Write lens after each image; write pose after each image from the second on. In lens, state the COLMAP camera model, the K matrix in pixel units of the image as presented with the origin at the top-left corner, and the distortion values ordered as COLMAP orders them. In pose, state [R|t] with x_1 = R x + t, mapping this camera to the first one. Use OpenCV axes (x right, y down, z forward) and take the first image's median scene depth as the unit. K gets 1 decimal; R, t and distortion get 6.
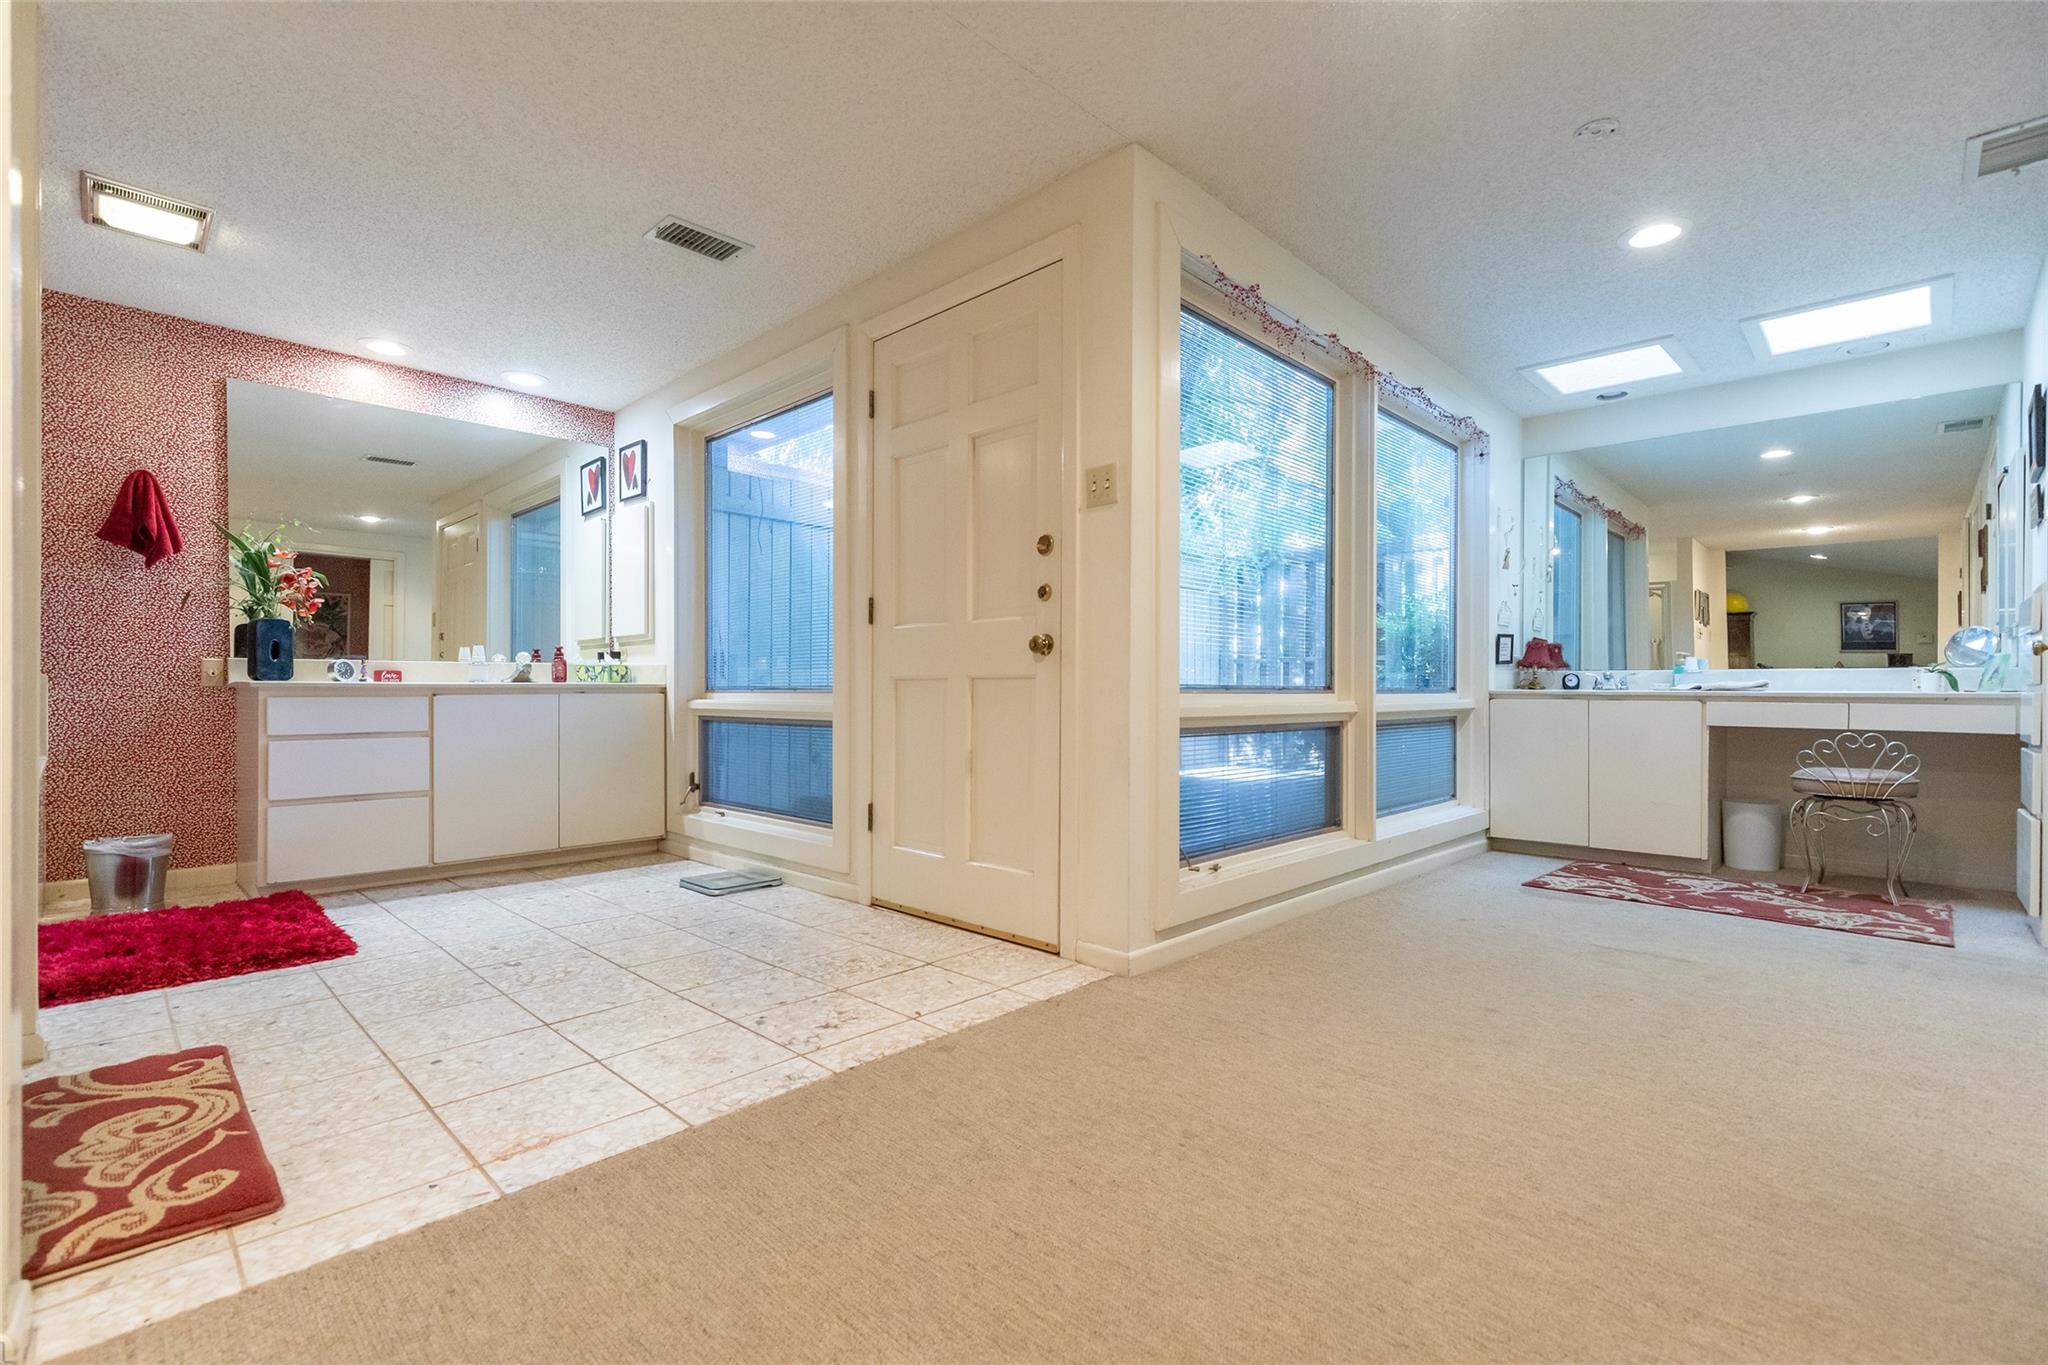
lens RADIAL K [[915.0, 0, 1025.5], [0, 915.0, 688.9], [0, 0, 1]] dist [-0.003226, -0.000261]
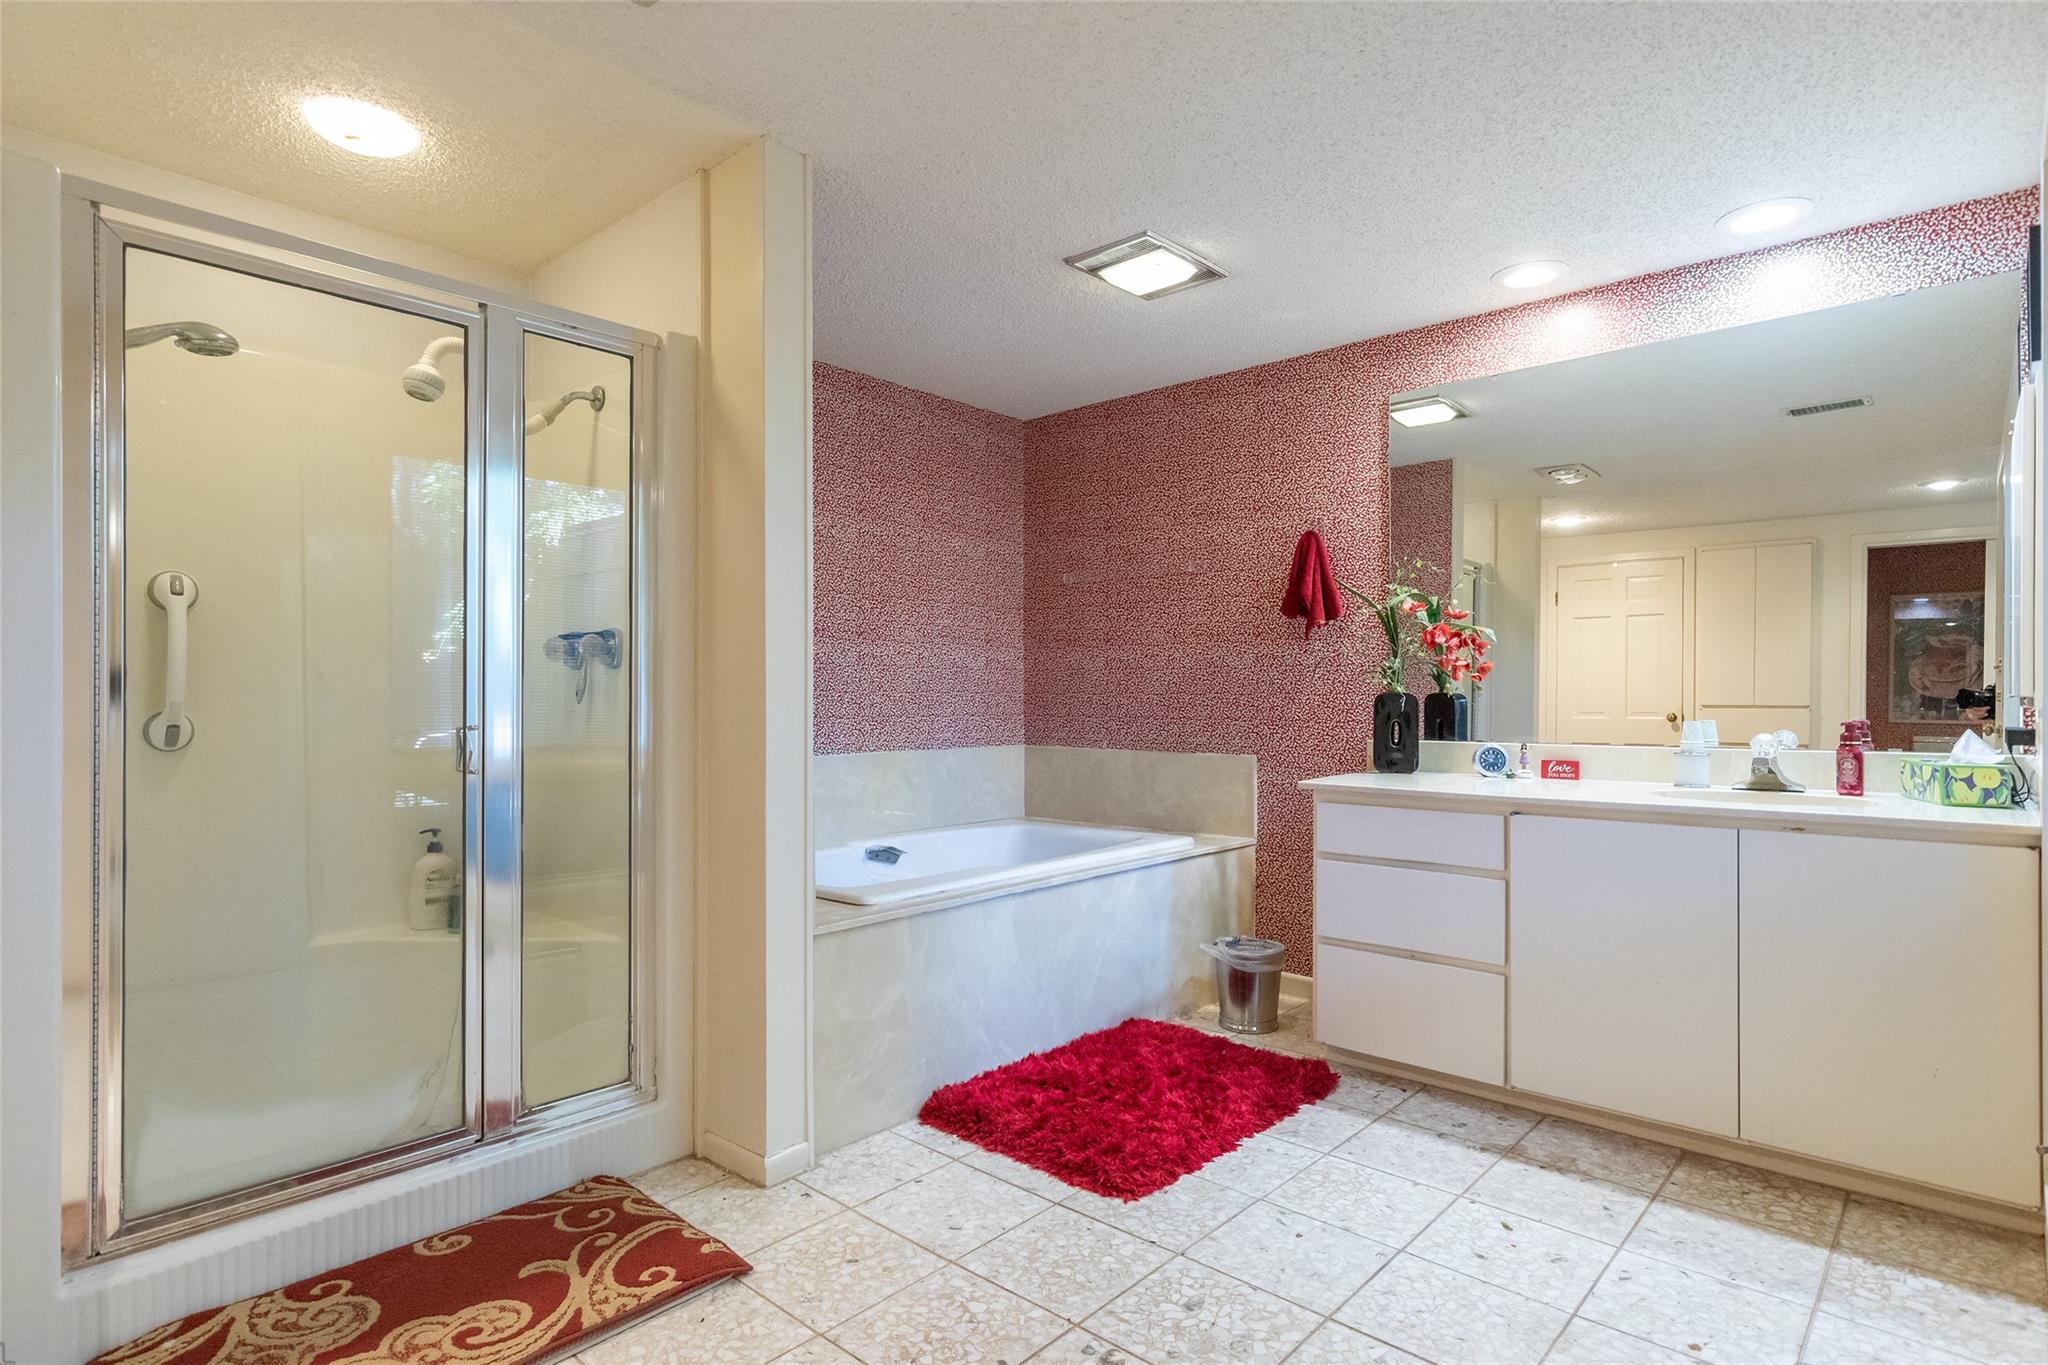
lens RADIAL K [[1064.0, 0, 1025.2], [0, 1064.0, 685.7], [0, 0, 1]] dist [0.000712, -0.000932]
pose [[0.027945, -0.007431, -0.999582, 0.066220], [0.001762, 0.999971, -0.007384, -0.076716], [0.999608, -0.001555, 0.027957, 0.662544]]
